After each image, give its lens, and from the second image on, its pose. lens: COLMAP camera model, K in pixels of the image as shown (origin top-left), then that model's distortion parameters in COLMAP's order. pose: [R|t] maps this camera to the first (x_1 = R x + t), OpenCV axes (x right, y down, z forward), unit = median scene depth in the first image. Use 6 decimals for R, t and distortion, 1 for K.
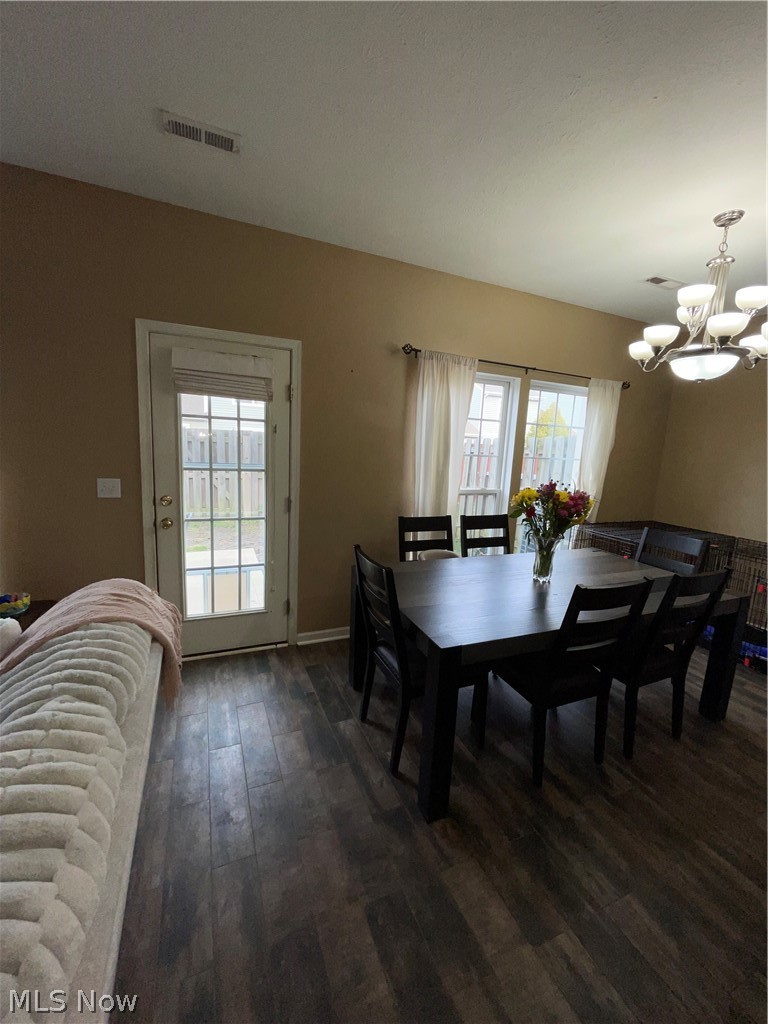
lens RADIAL K [[412.0, 0, 386.1], [0, 412.0, 513.1], [0, 0, 1]] dist [-0.000650, 0.000281]
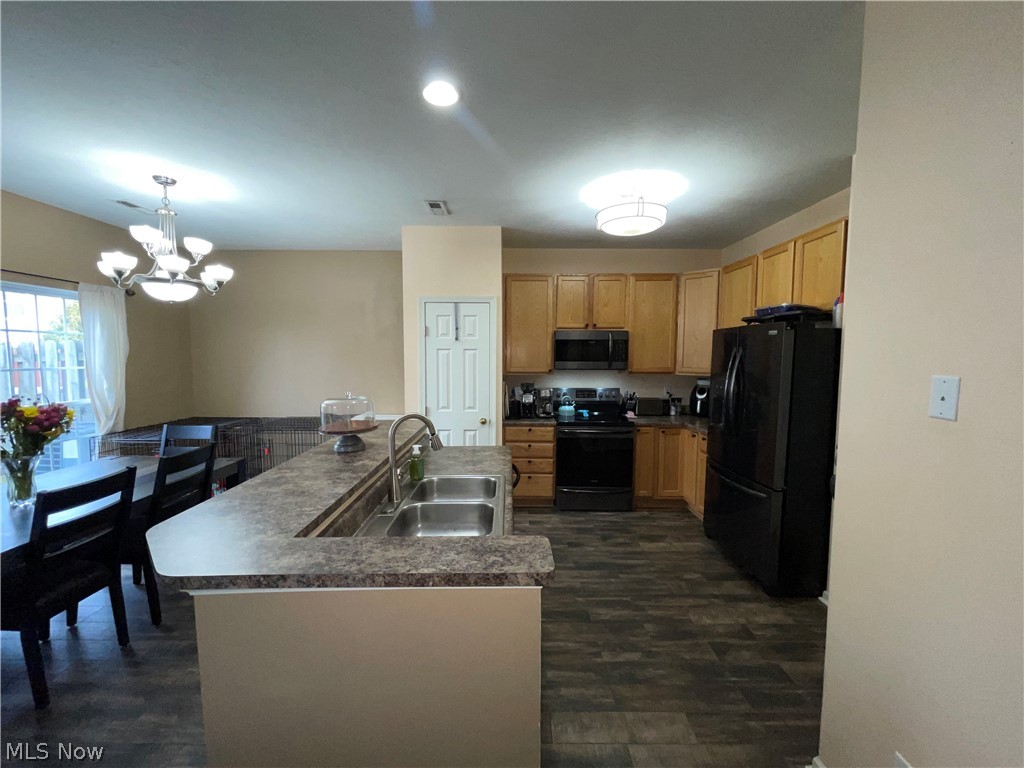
lens RADIAL K [[412.0, 0, 510.9], [0, 412.0, 383.4], [0, 0, 1]] dist [-0.000650, 0.000281]
pose [[0.402172, -0.113160, 0.908544, 0.010736], [0.164838, 0.985067, 0.049724, 0.027914], [-0.900603, 0.129765, 0.414819, -0.372980]]
